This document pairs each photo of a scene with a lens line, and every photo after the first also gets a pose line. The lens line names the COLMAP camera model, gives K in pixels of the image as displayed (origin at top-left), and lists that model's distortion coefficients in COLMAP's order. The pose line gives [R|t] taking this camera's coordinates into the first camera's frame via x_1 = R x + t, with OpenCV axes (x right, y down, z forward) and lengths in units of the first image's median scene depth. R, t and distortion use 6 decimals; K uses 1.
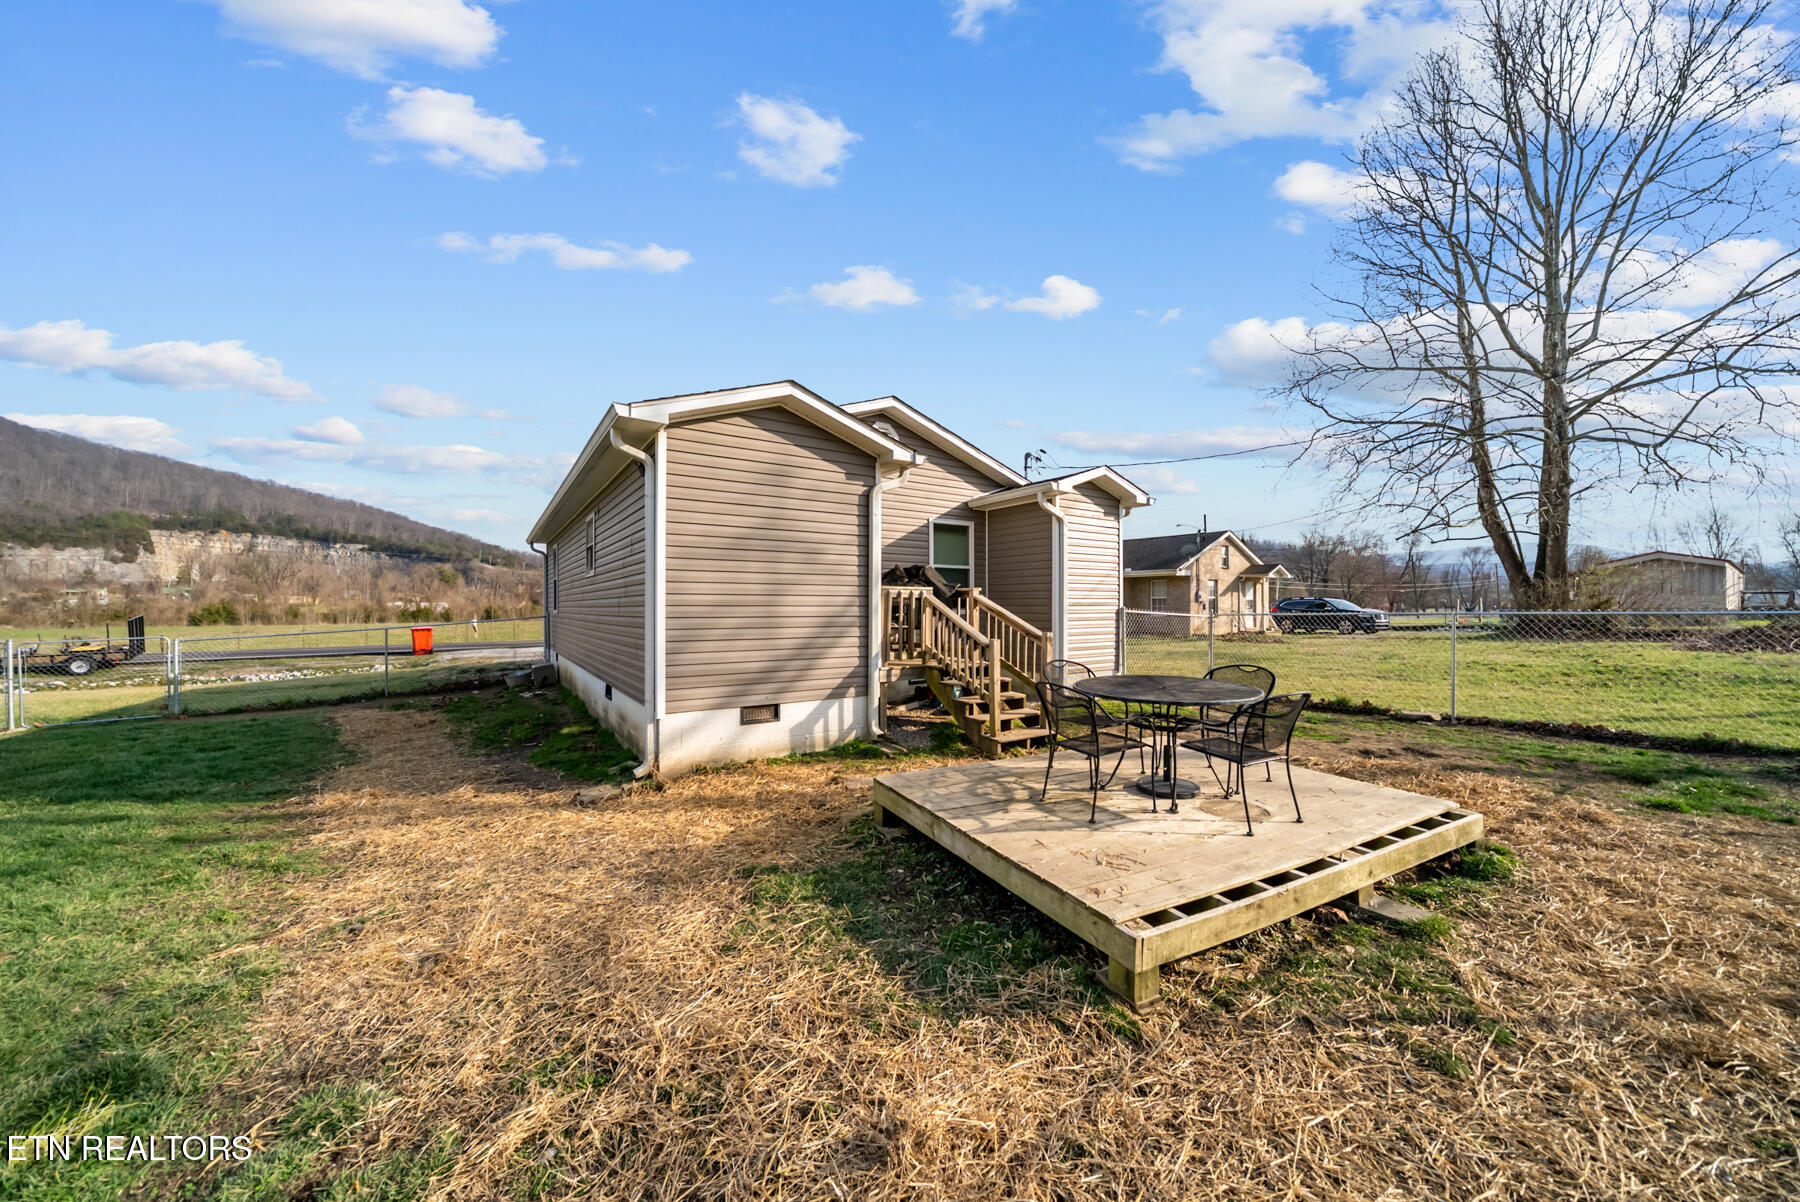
lens RADIAL K [[638.0, 0, 886.2], [0, 638.0, 605.2], [0, 0, 1]] dist [-0.000588, -0.000011]
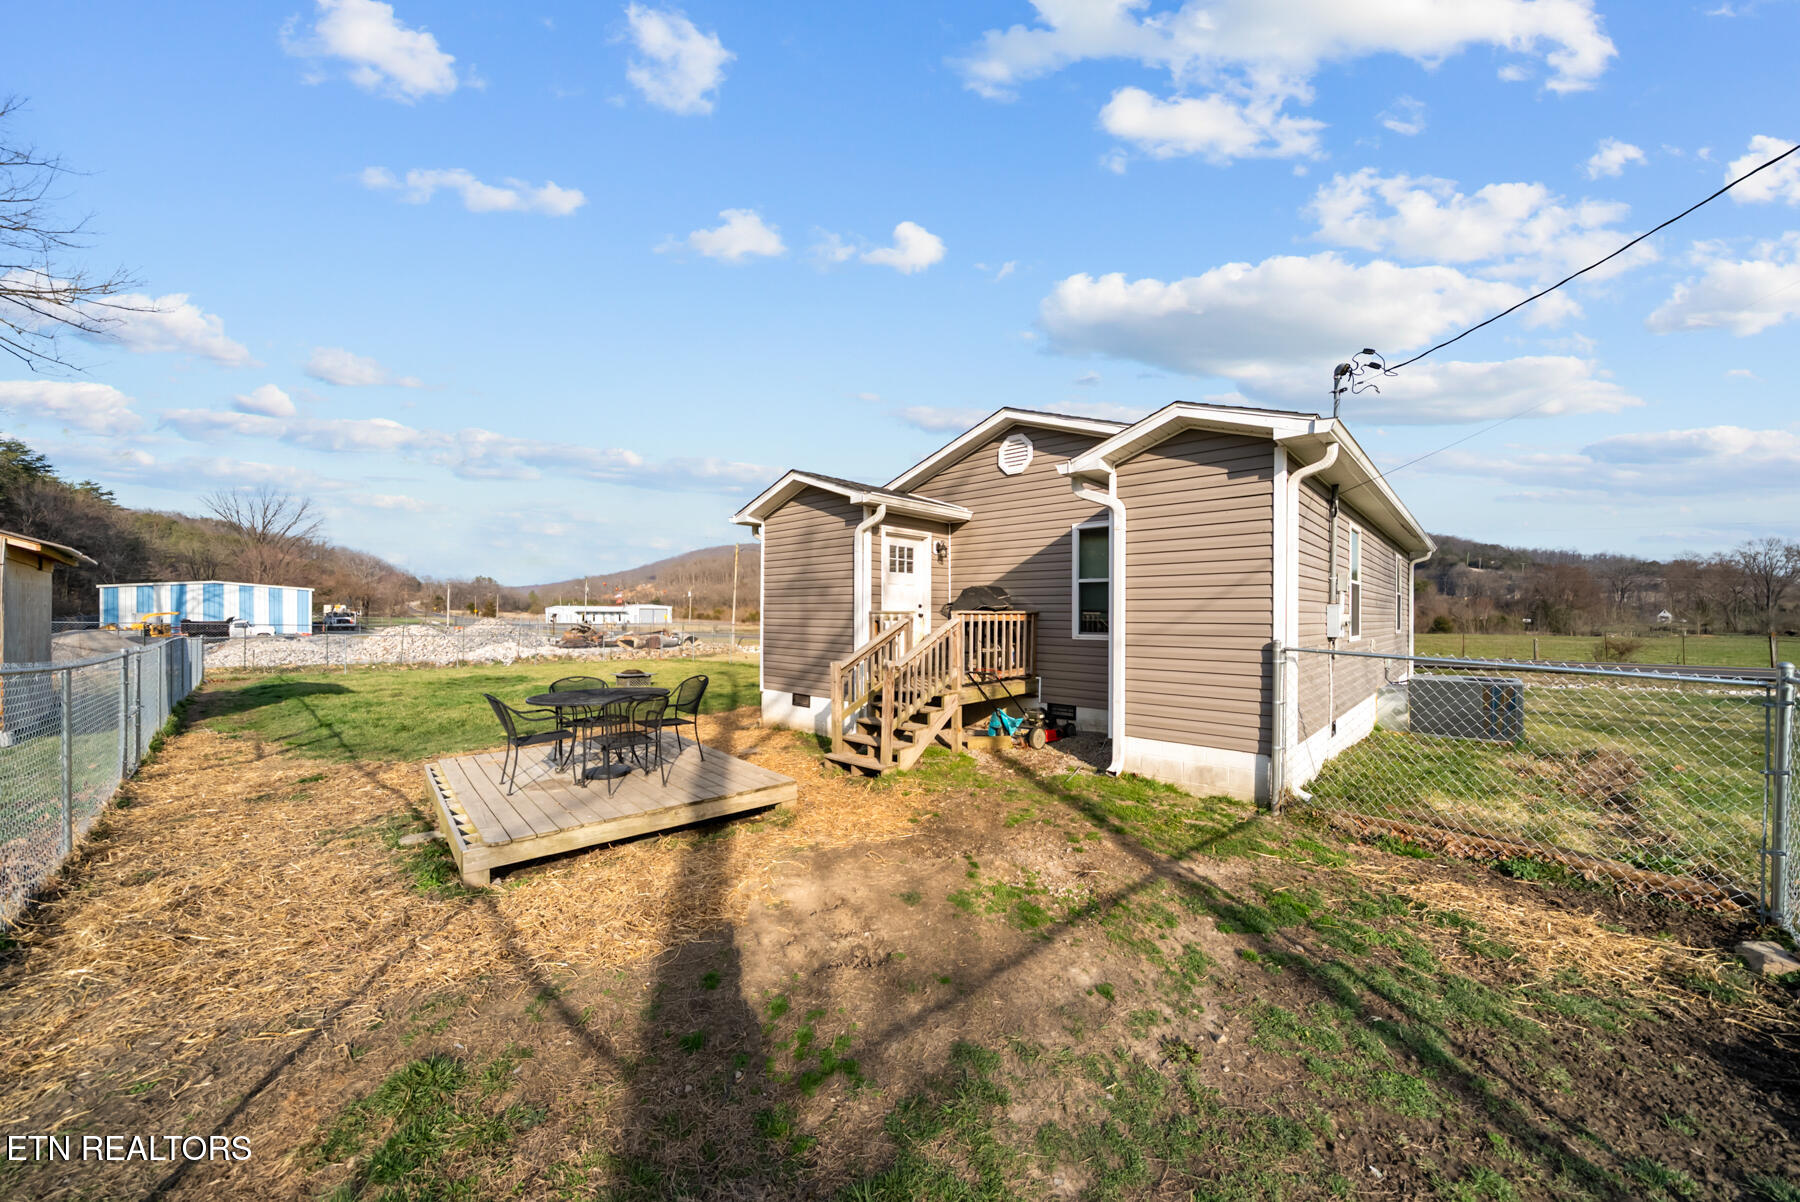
lens RADIAL K [[617.4, 0, 879.6], [0, 617.4, 607.5], [0, 0, 1]] dist [-0.000350, -0.000076]
pose [[0.223674, -0.008492, -0.974627, 1.117369], [-0.001888, 0.999956, -0.009146, -0.025621], [0.974662, 0.003885, 0.223648, 0.785474]]
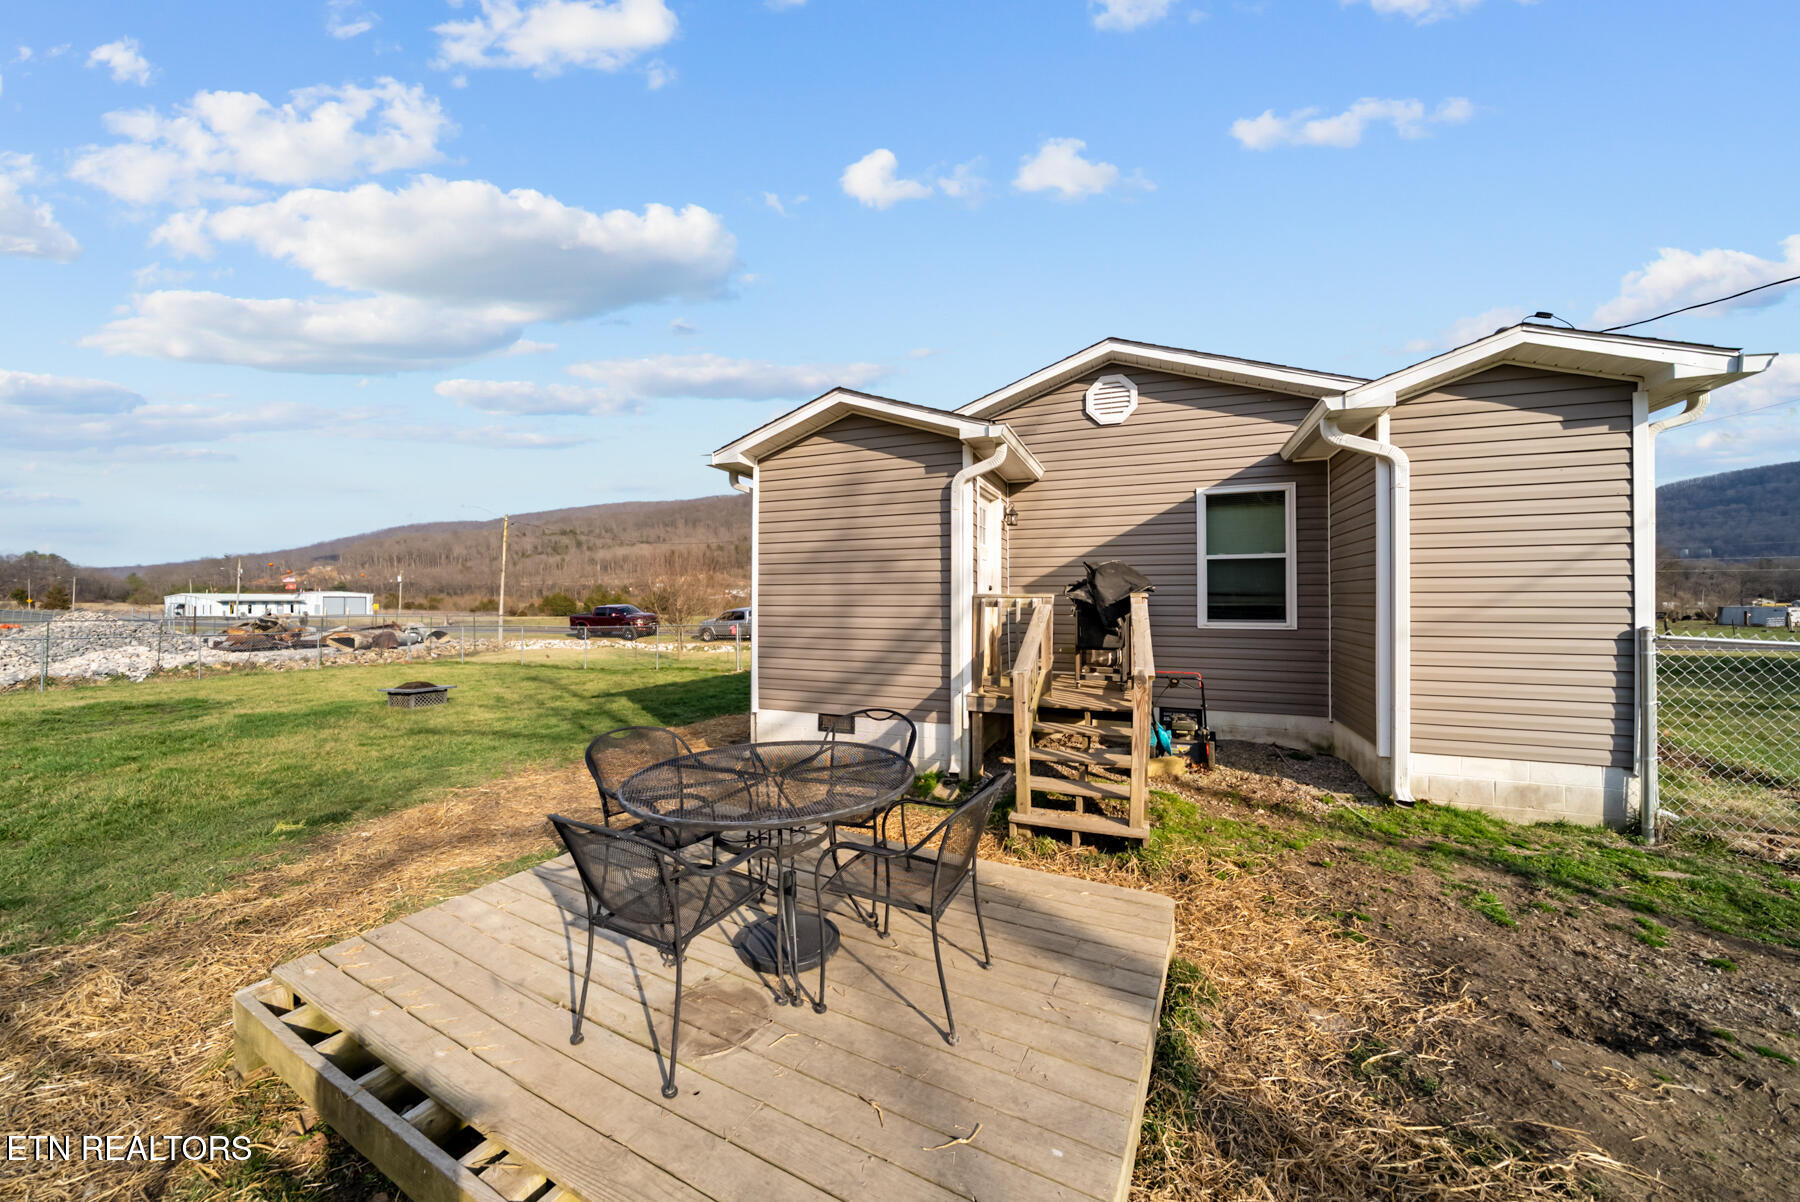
lens RADIAL K [[617.4, 0, 879.6], [0, 617.4, 607.5], [0, 0, 1]] dist [-0.000350, -0.000076]
pose [[0.557232, 0.008271, -0.830316, 0.602244], [0.002999, 0.999924, 0.011973, -0.023504], [0.830352, -0.009162, 0.557164, 0.466605]]
